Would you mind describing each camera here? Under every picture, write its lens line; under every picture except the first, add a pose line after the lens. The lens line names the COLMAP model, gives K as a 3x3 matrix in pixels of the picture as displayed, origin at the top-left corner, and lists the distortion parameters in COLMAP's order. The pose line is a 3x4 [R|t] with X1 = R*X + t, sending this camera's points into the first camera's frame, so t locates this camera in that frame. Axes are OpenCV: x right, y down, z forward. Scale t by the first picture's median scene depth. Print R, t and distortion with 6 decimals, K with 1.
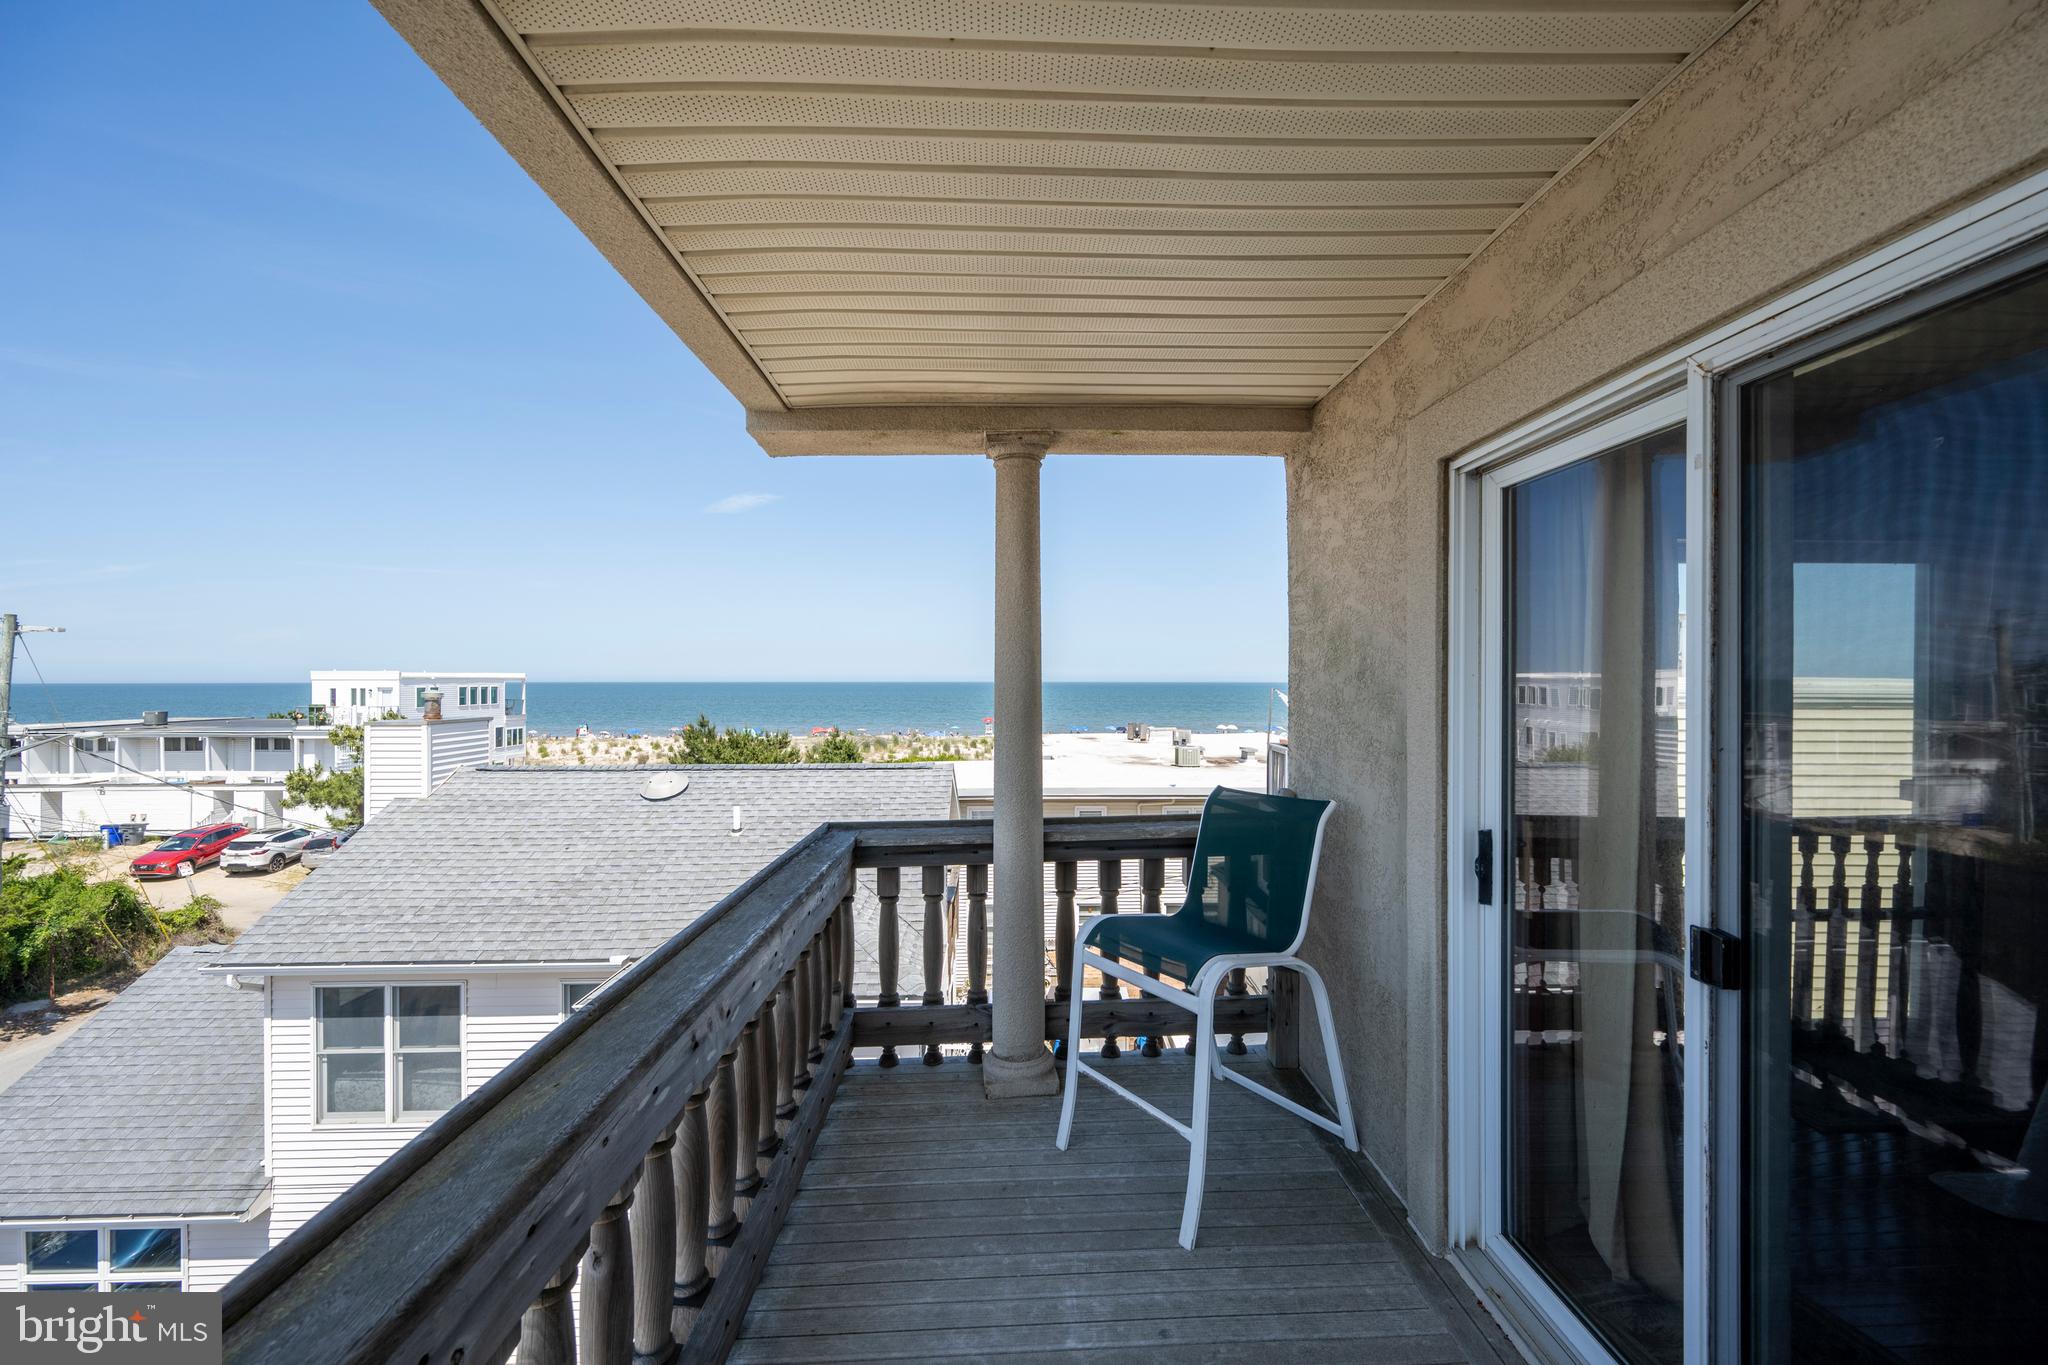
lens RADIAL K [[794.0, 0, 1026.3], [0, 794.0, 680.1], [0, 0, 1]] dist [0.002493, -0.000800]
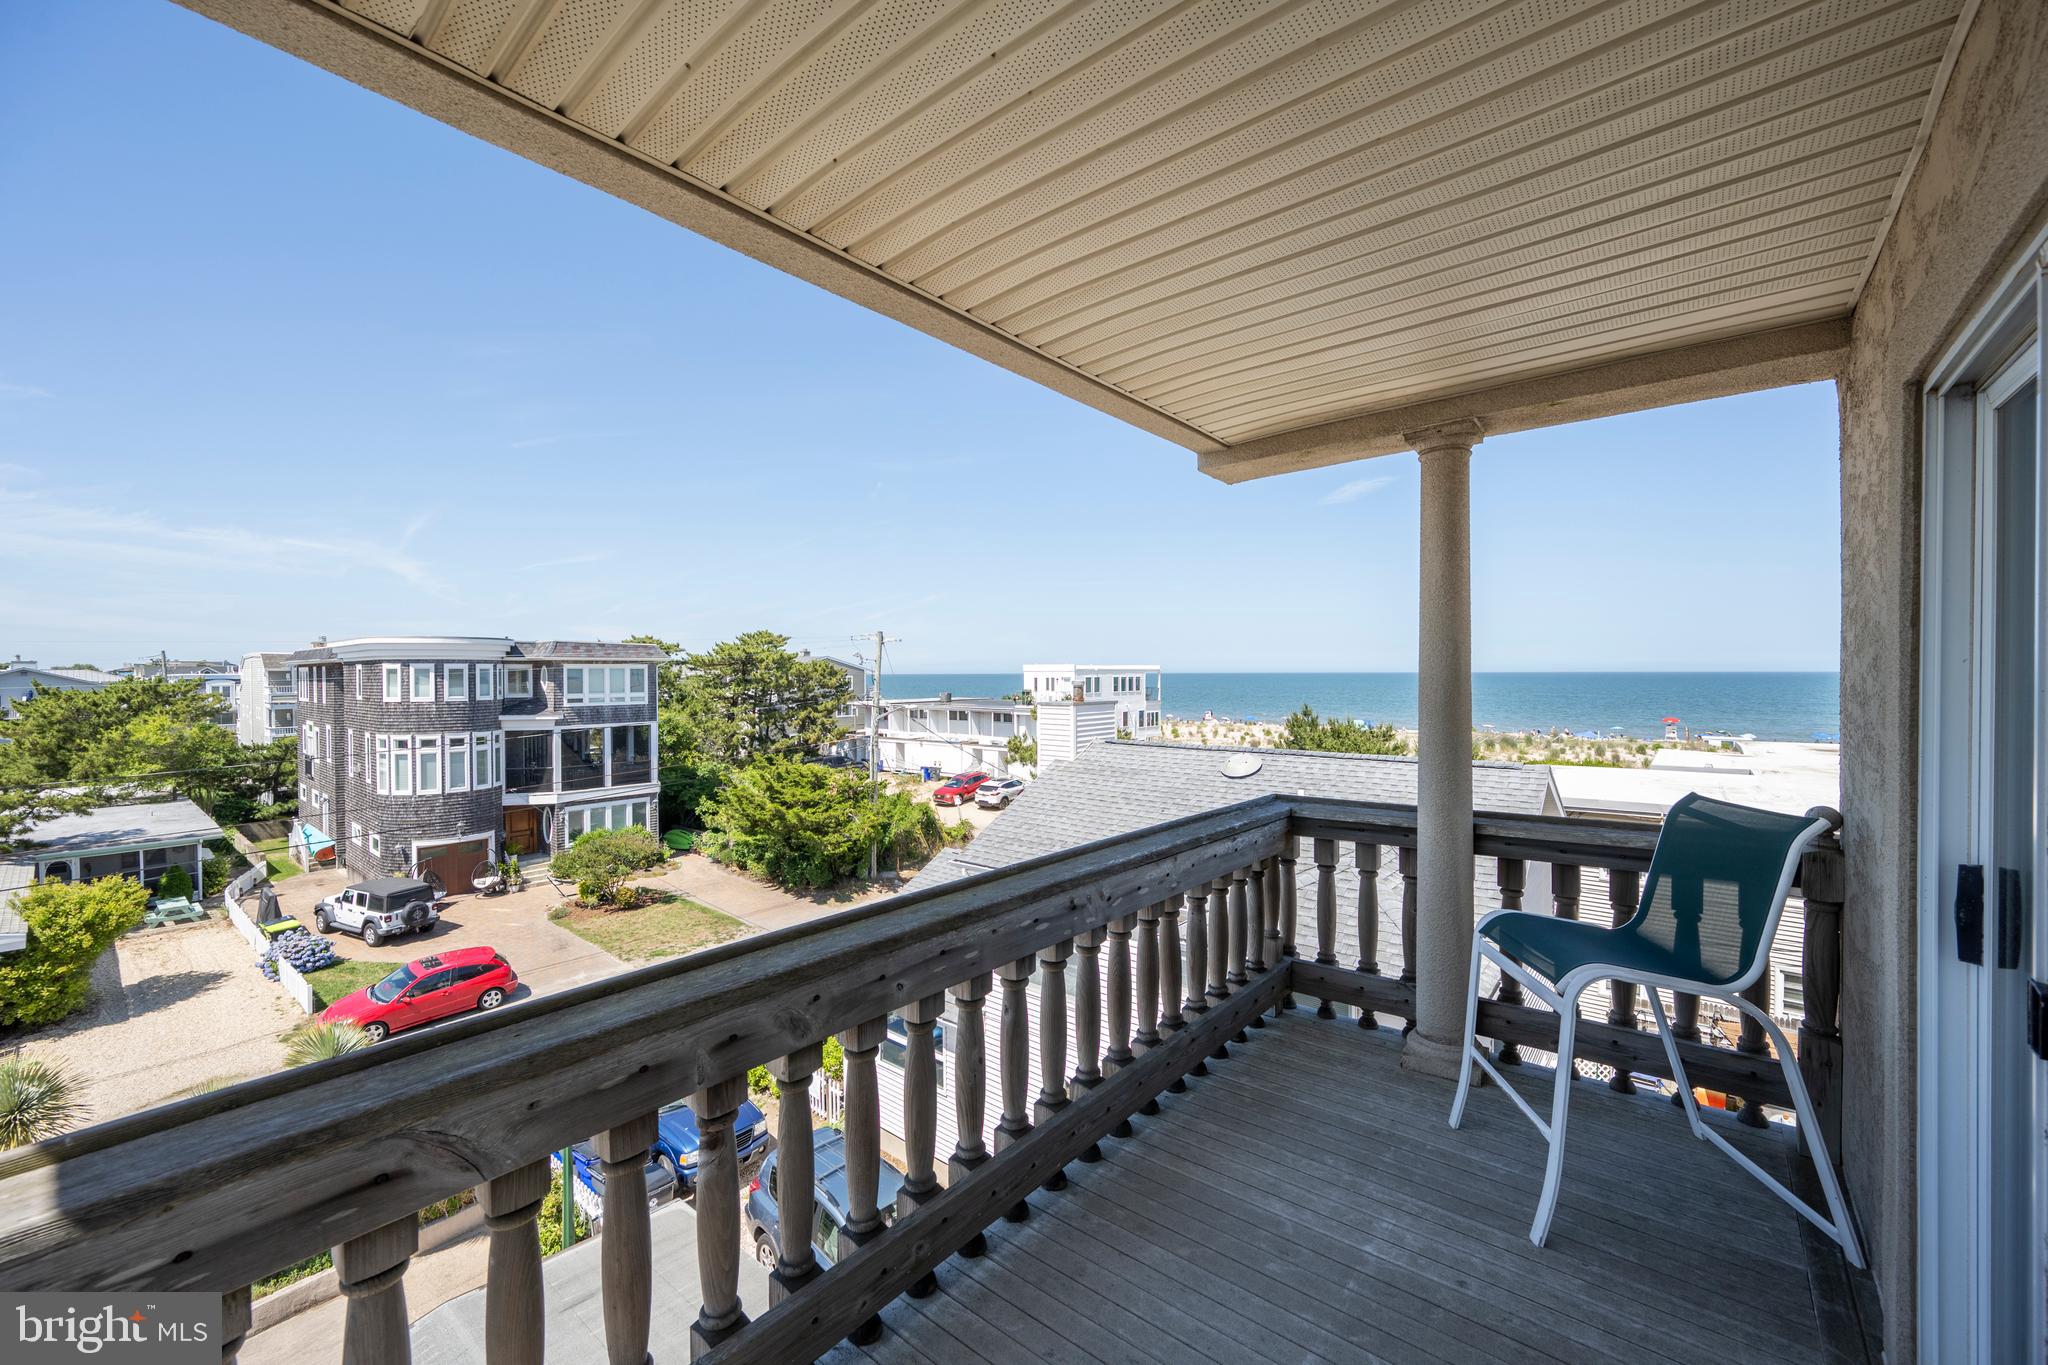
lens RADIAL K [[821.6, 0, 1060.4], [0, 821.6, 678.5], [0, 0, 1]] dist [-0.000052, 0.000931]
pose [[0.759149, 0.002577, -0.650912, 0.285202], [0.003922, 0.999956, 0.008534, 0.000216], [0.650905, -0.009031, 0.759105, -0.106120]]
